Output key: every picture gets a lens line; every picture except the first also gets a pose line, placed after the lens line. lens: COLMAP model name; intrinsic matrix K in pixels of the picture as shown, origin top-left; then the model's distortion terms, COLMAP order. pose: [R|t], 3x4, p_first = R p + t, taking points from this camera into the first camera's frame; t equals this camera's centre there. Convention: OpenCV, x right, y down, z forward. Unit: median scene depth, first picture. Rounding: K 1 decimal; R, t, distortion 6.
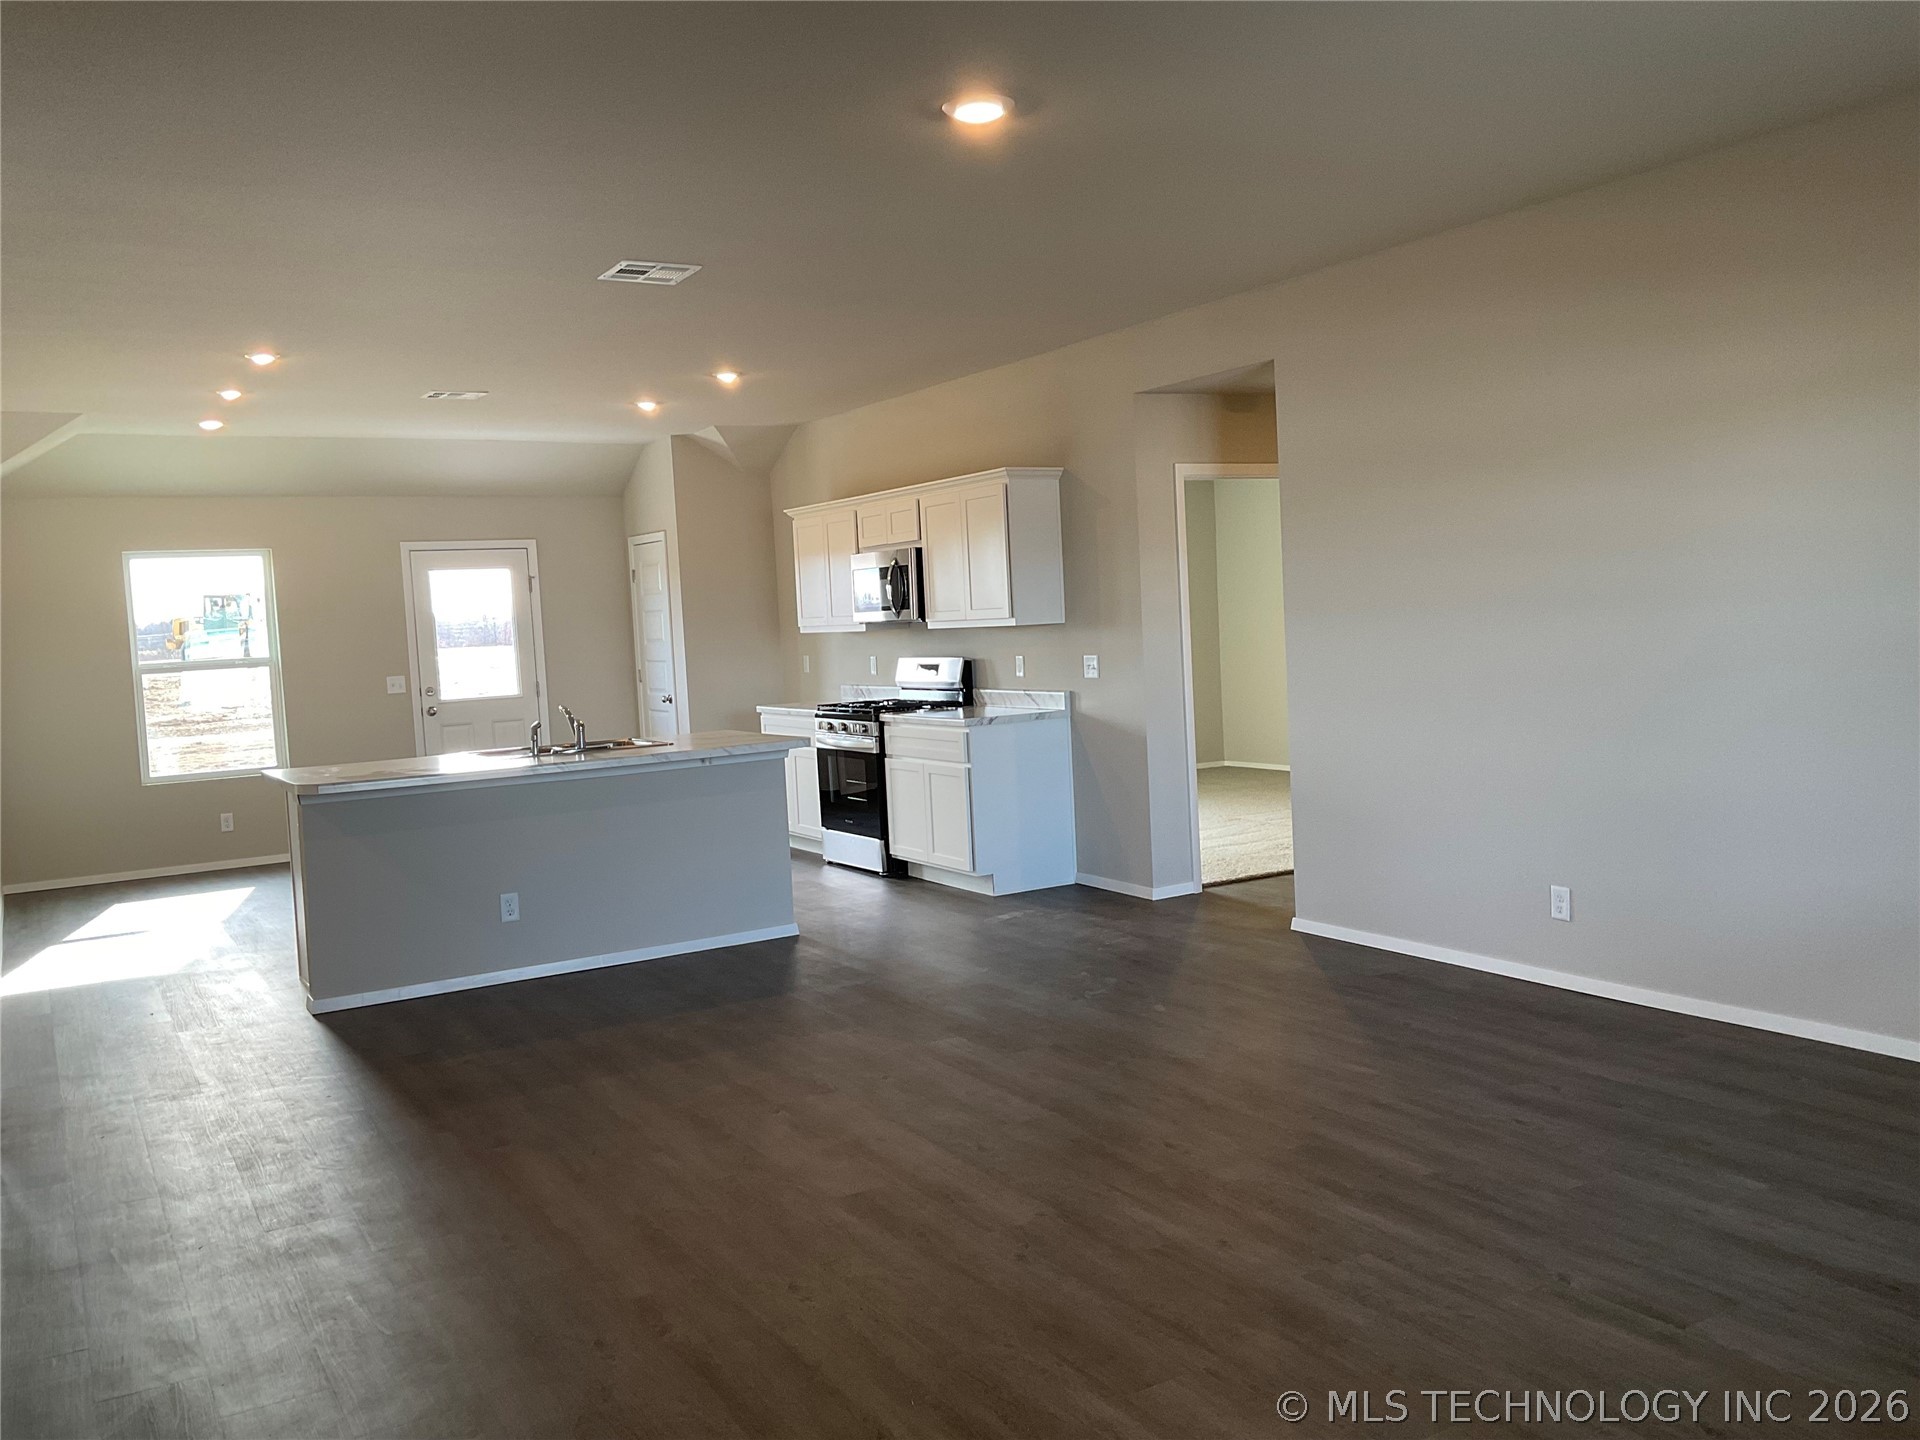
lens RADIAL K [[1582.7, 0, 952.4], [0, 1582.7, 720.1], [0, 0, 1]] dist [0.125760, -0.268719]
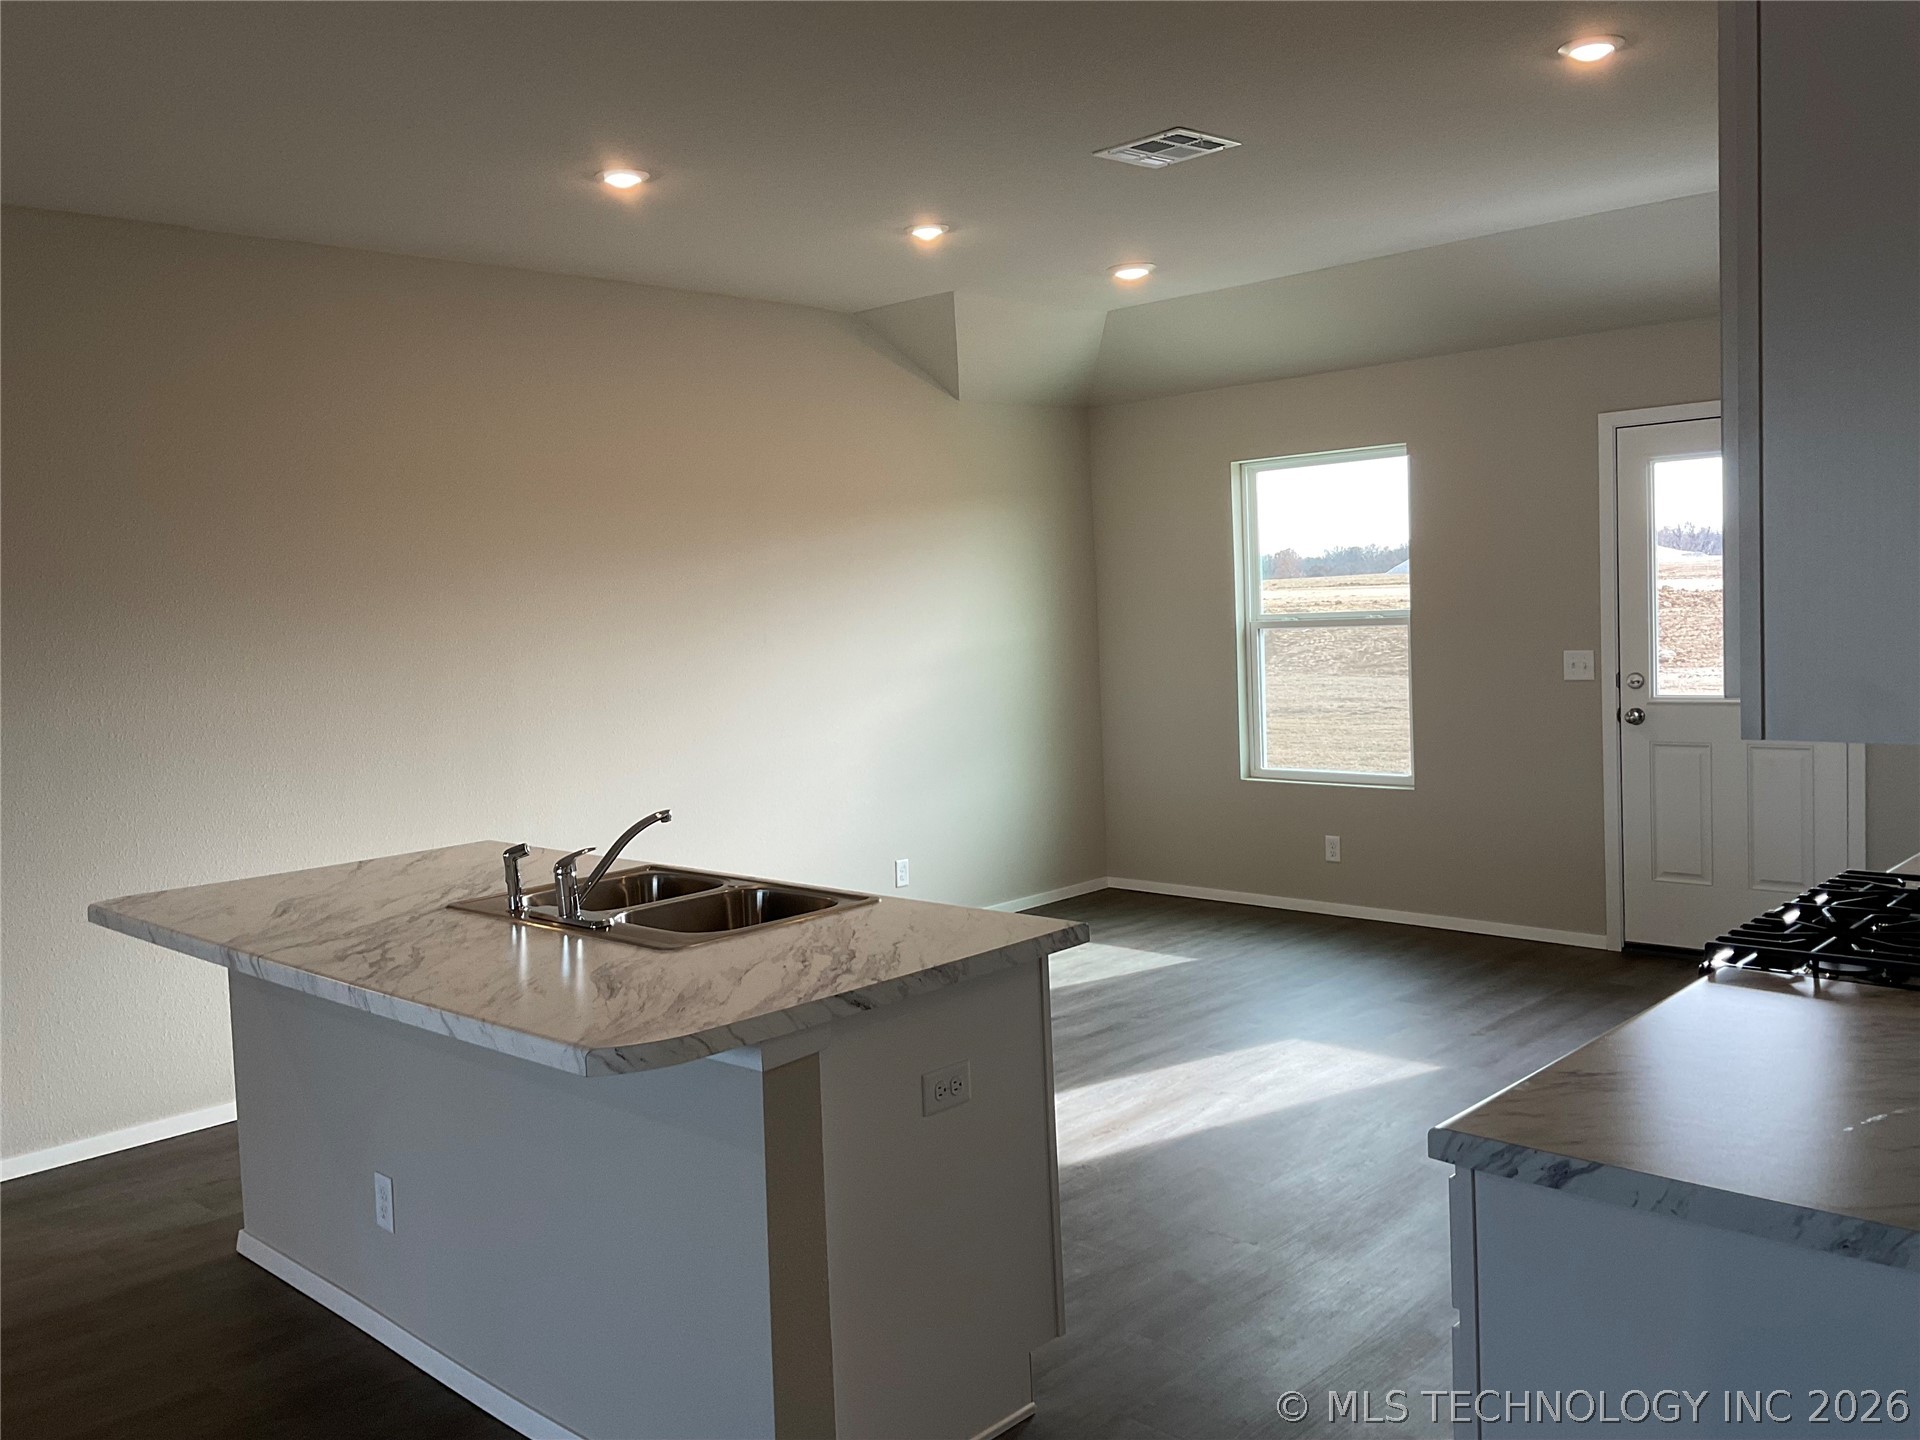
lens RADIAL K [[1582.7, 0, 952.4], [0, 1582.7, 720.1], [0, 0, 1]] dist [0.125760, -0.268719]
pose [[0.280034, 0.113386, -0.953271, 0.198450], [-0.038026, 0.993531, 0.107004, -0.077116], [0.959237, 0.006284, 0.282534, 0.856726]]
